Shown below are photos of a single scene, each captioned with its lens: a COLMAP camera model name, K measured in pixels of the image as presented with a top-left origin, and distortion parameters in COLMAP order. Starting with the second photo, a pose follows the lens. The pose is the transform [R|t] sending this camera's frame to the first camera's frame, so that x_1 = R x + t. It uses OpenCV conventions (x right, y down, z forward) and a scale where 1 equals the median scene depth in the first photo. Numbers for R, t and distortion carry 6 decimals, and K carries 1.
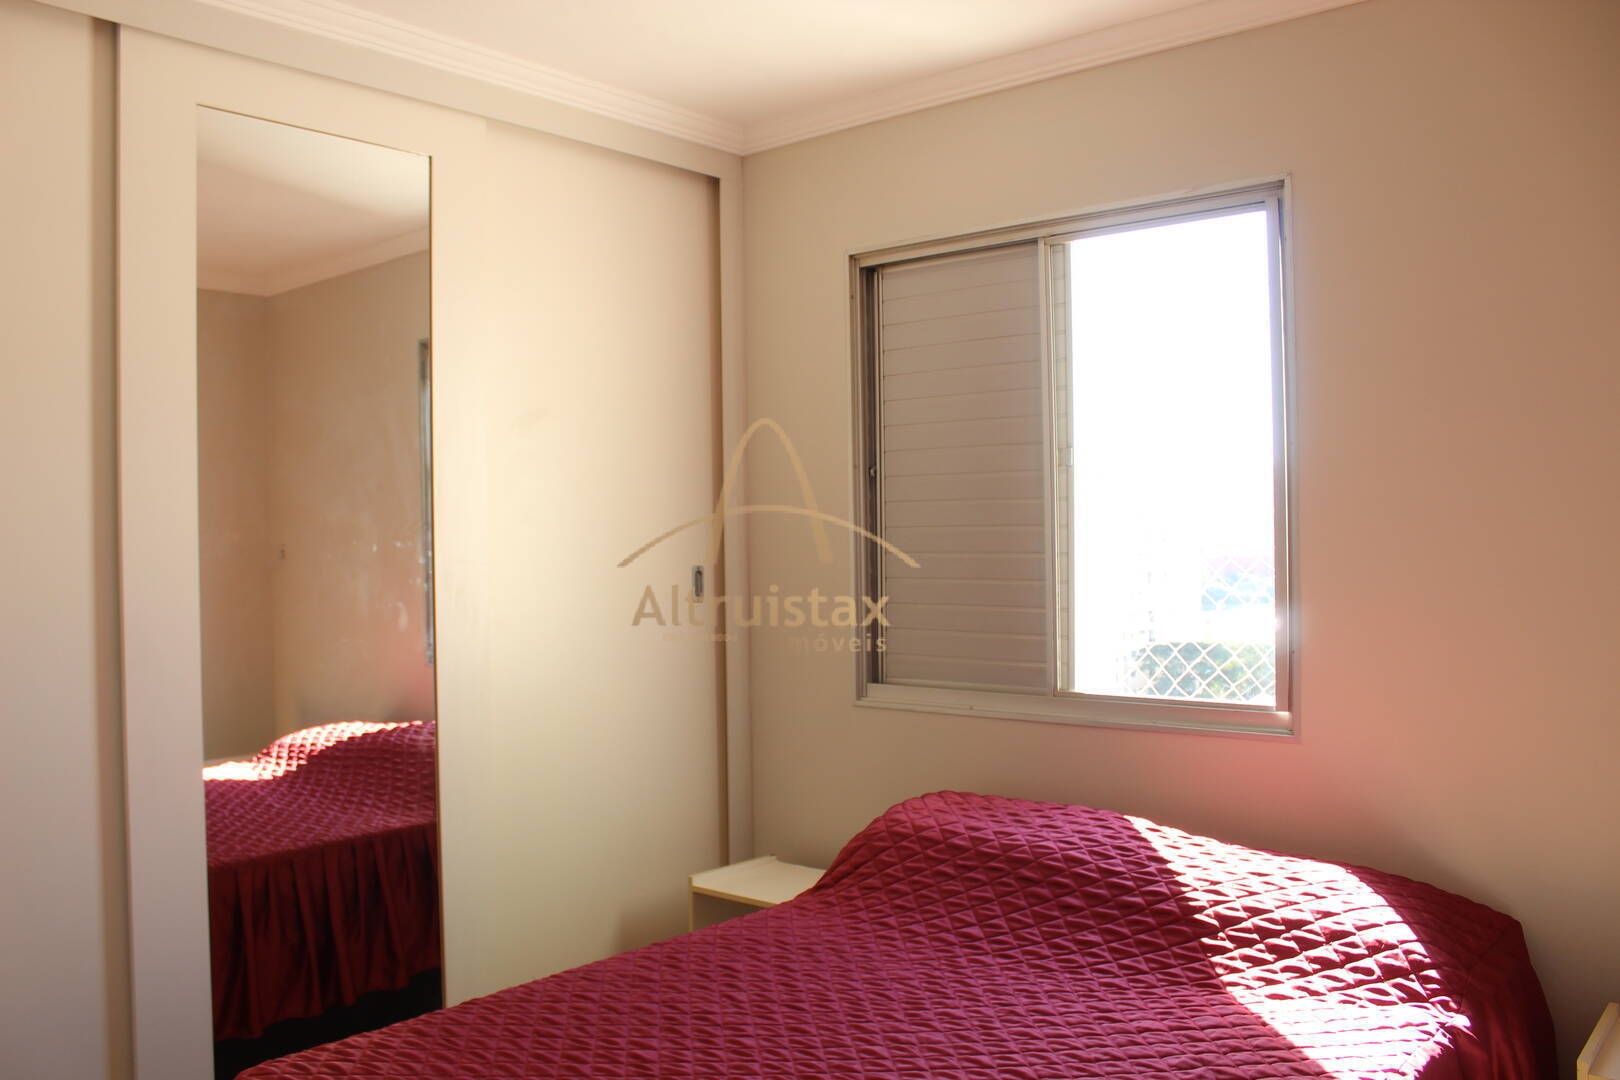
lens RADIAL K [[1326.8, 0, 809.8], [0, 1326.8, 530.9], [0, 0, 1]] dist [-0.169504, 0.146030]
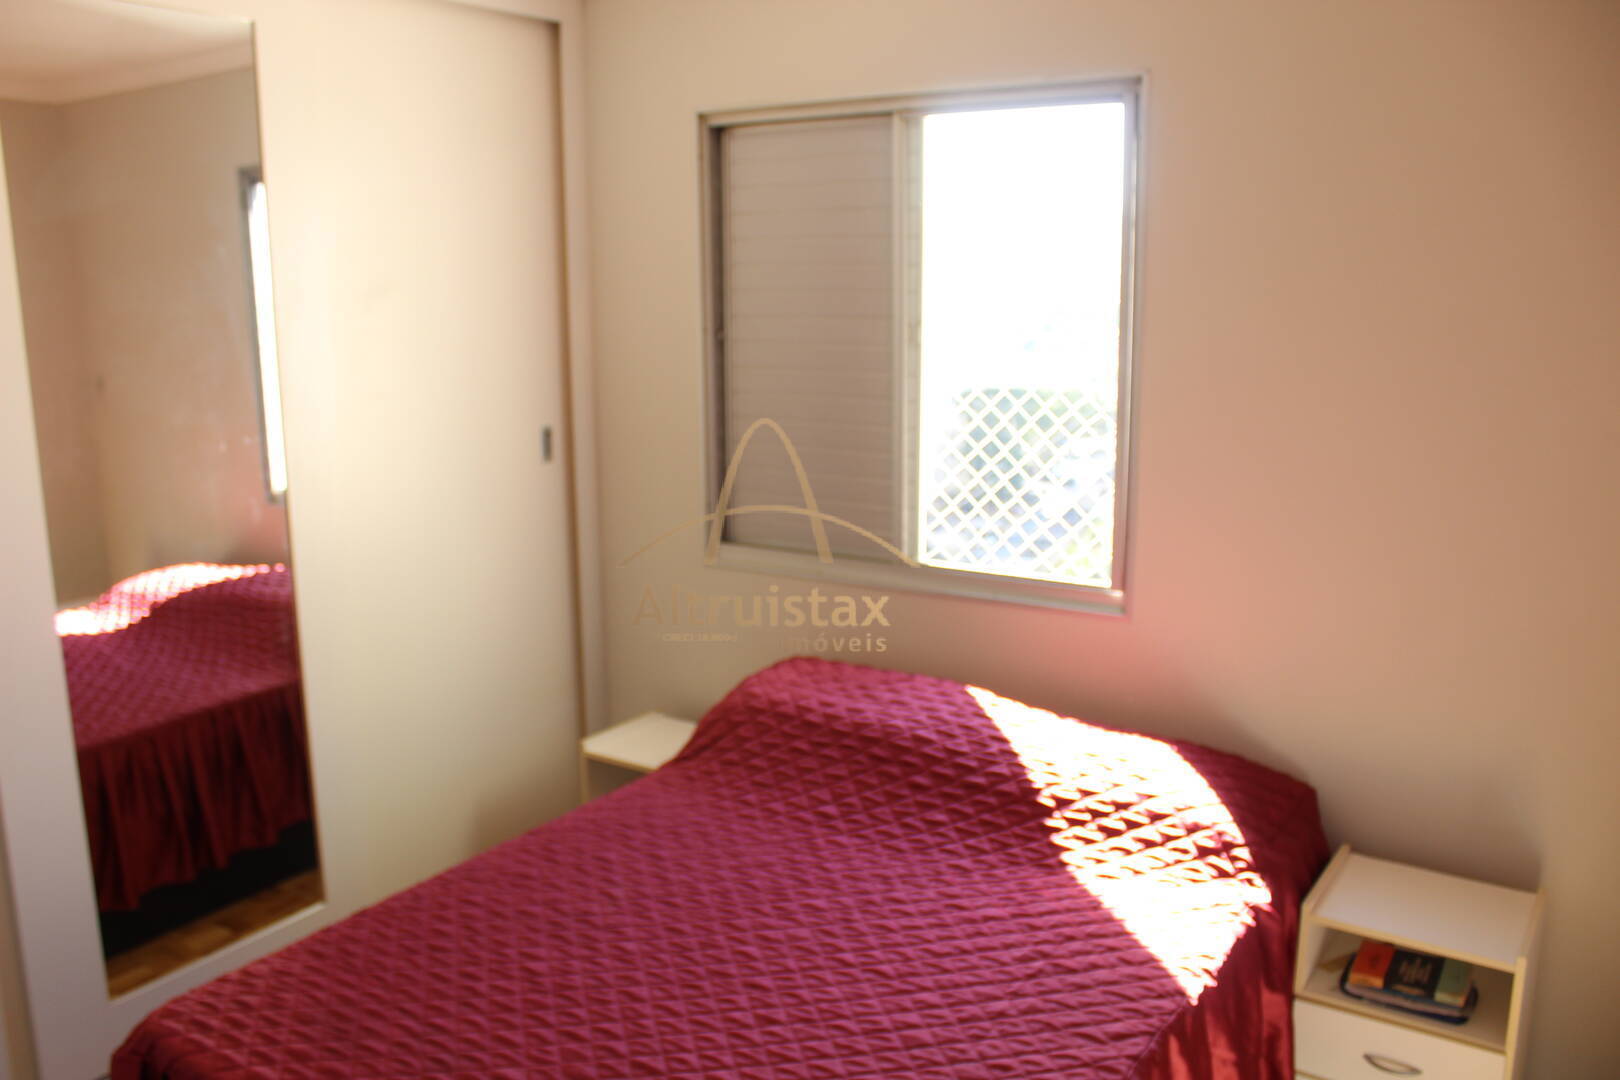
lens RADIAL K [[1326.8, 0, 800.0], [0, 1326.8, 533.1], [0, 0, 1]] dist [-0.169504, 0.146030]
pose [[0.992179, -0.020875, 0.123066, -0.026776], [-0.003366, 0.981084, 0.193551, -0.125166], [-0.124779, -0.192451, 0.973341, -0.008213]]
